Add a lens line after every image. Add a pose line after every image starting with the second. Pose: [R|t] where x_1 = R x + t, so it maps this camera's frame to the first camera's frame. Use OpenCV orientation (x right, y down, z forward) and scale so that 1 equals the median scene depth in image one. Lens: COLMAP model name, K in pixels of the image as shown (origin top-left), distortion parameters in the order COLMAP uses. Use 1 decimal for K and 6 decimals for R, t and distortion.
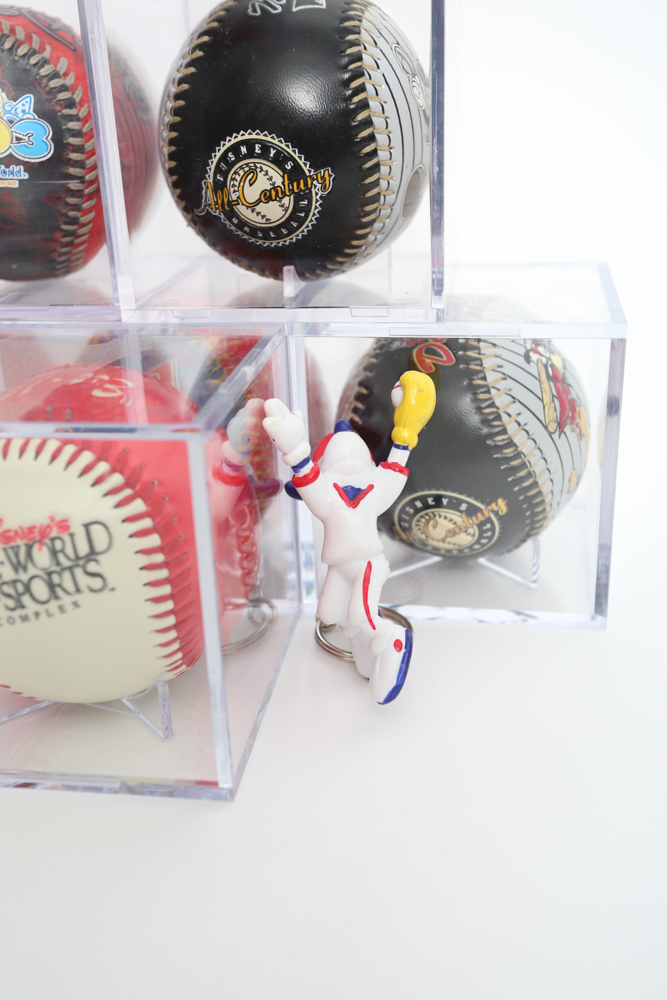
lens RADIAL K [[1078.1, 0, 342.4], [0, 1078.1, 499.5], [0, 0, 1]] dist [0.020711, 0.000000]
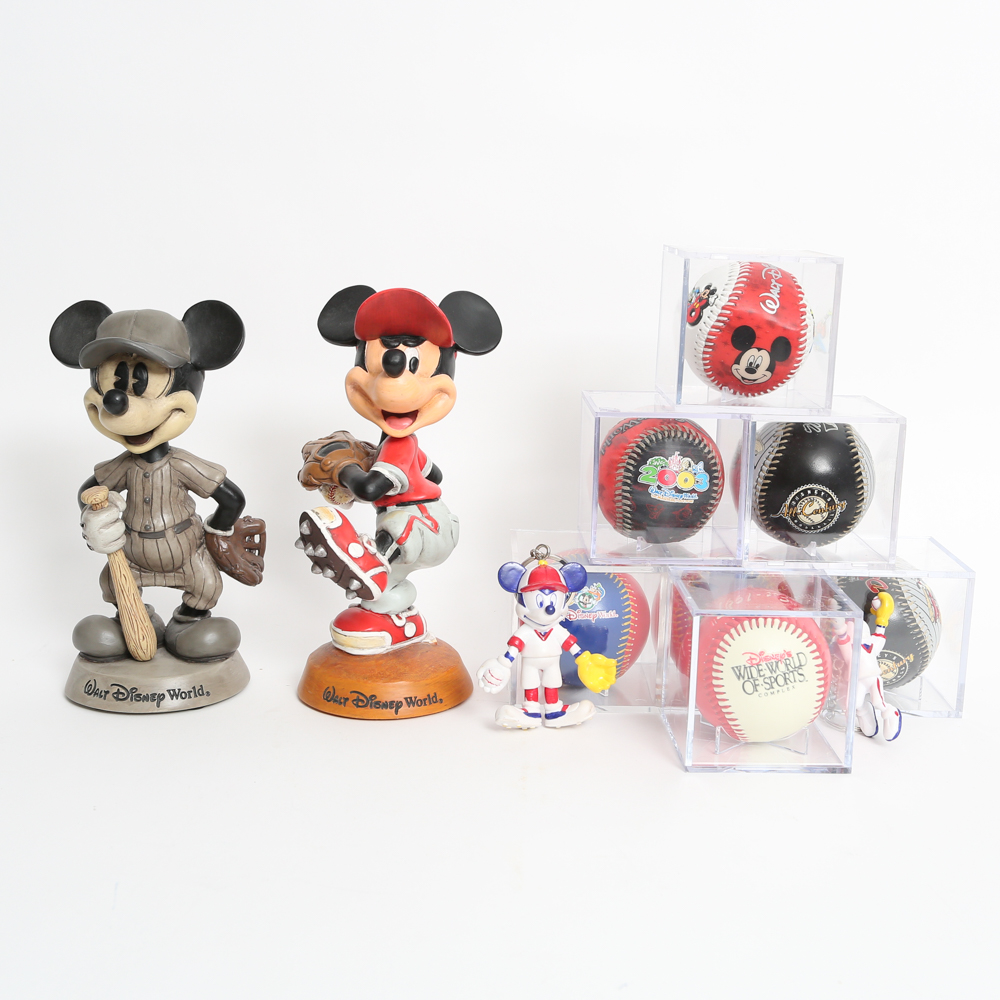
lens RADIAL K [[1466.7, 0, 493.3], [0, 1466.7, 482.0], [0, 0, 1]] dist [-0.036955, 0.000000]
pose [[0.984985, 0.023664, 0.171008, -1.207763], [0.009521, 0.981607, -0.190675, 0.216016], [-0.172374, 0.189440, 0.966643, -1.742803]]
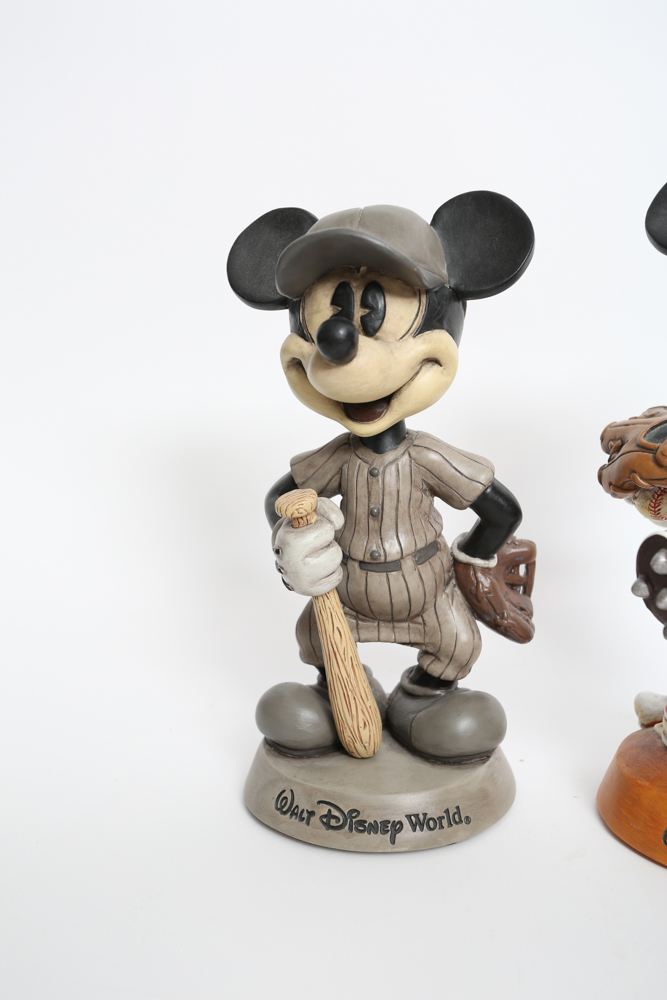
lens RADIAL K [[1078.1, 0, 337.9], [0, 1078.1, 497.1], [0, 0, 1]] dist [0.020711, 0.000000]
pose [[0.999543, 0.027261, -0.013069, -1.419744], [-0.029236, 0.981679, -0.188287, -0.076068], [0.007696, 0.188583, 0.982027, -0.113052]]
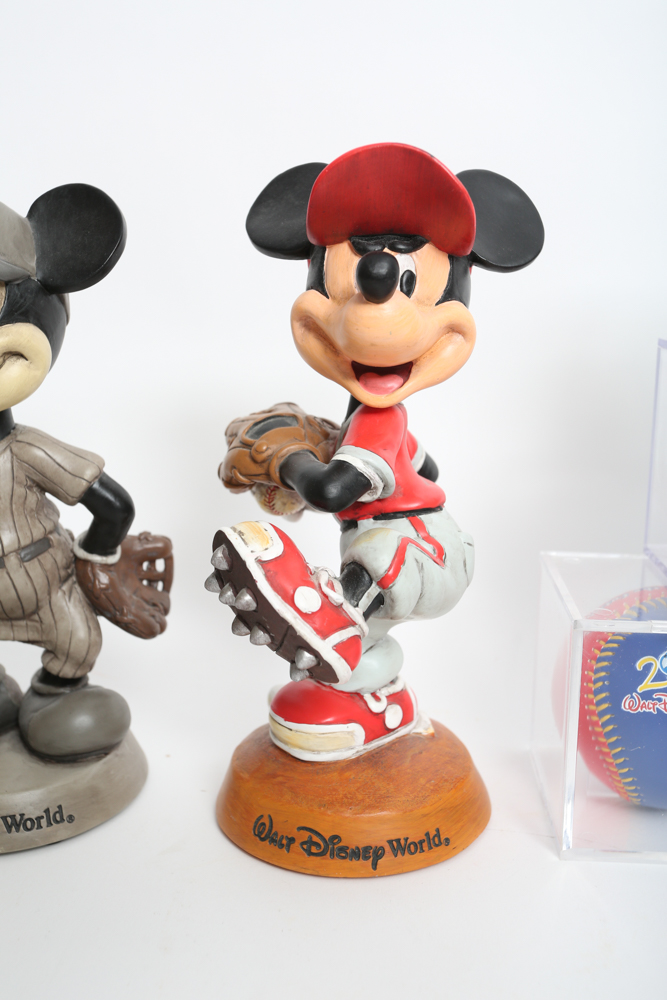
lens RADIAL K [[1078.1, 0, 334.6], [0, 1078.1, 495.7], [0, 0, 1]] dist [0.020711, 0.000000]
pose [[0.994333, 0.025476, 0.103213, -1.078345], [-0.006195, 0.983097, -0.182978, -0.089673], [-0.106130, 0.181302, 0.977684, -0.127904]]
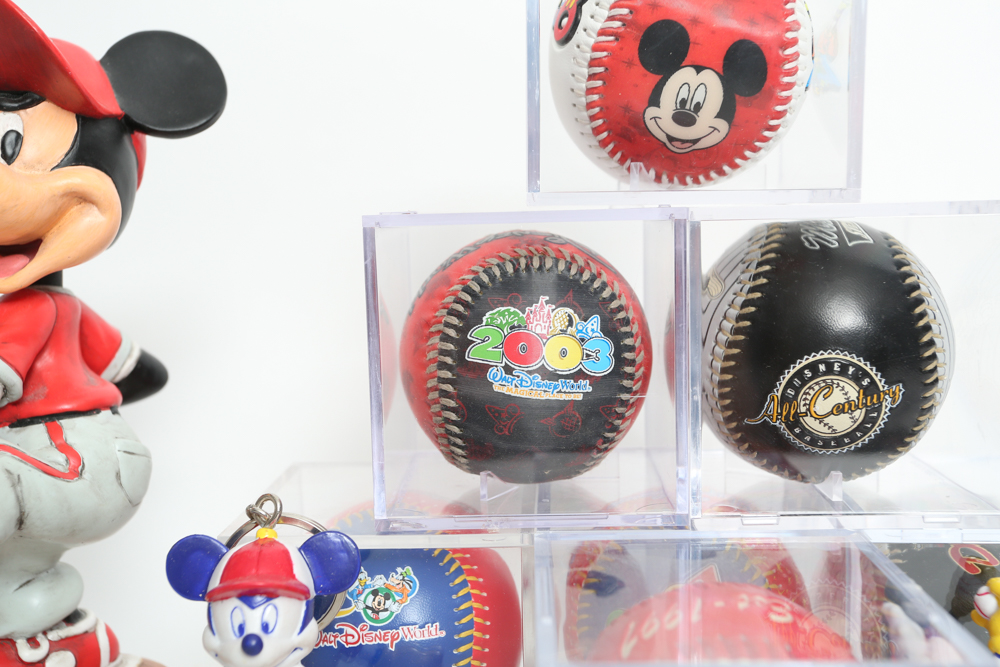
lens RADIAL K [[1078.1, 0, 503.4], [0, 1078.1, 334.9], [0, 0, 1]] dist [0.020711, 0.000000]
pose [[0.993861, 0.001213, 0.110632, -0.504148], [0.029758, 0.960161, -0.277858, -0.067722], [-0.106562, 0.279444, 0.954230, 0.013989]]
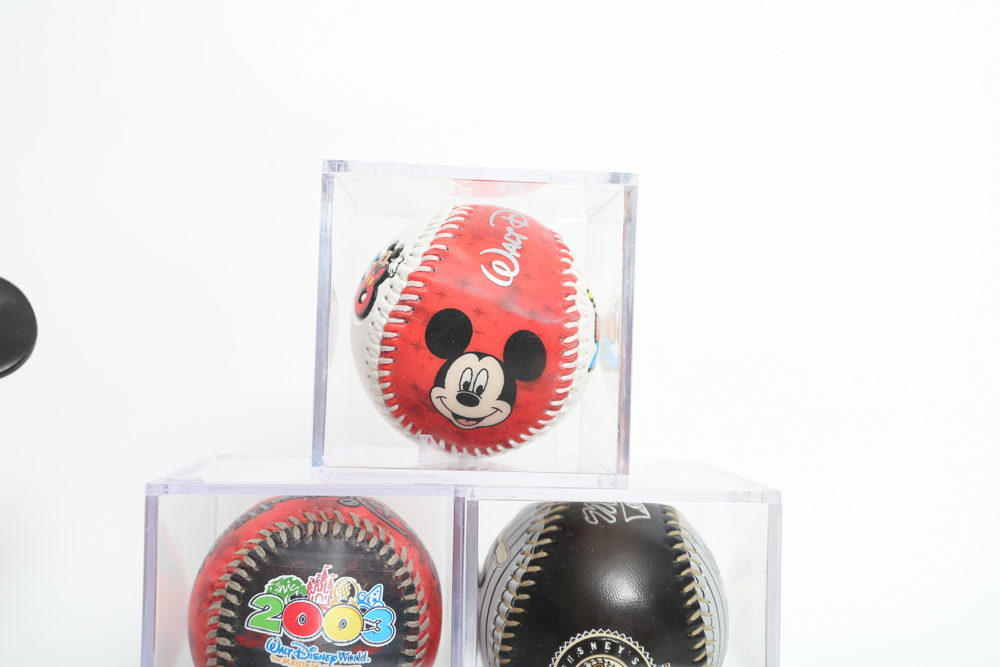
lens RADIAL K [[1078.1, 0, 502.1], [0, 1078.1, 335.3], [0, 0, 1]] dist [0.020711, 0.000000]
pose [[0.979039, 0.059105, 0.194906, -0.400403], [0.025449, 0.913966, -0.404992, -0.166653], [-0.202074, 0.401463, 0.893305, -0.076468]]
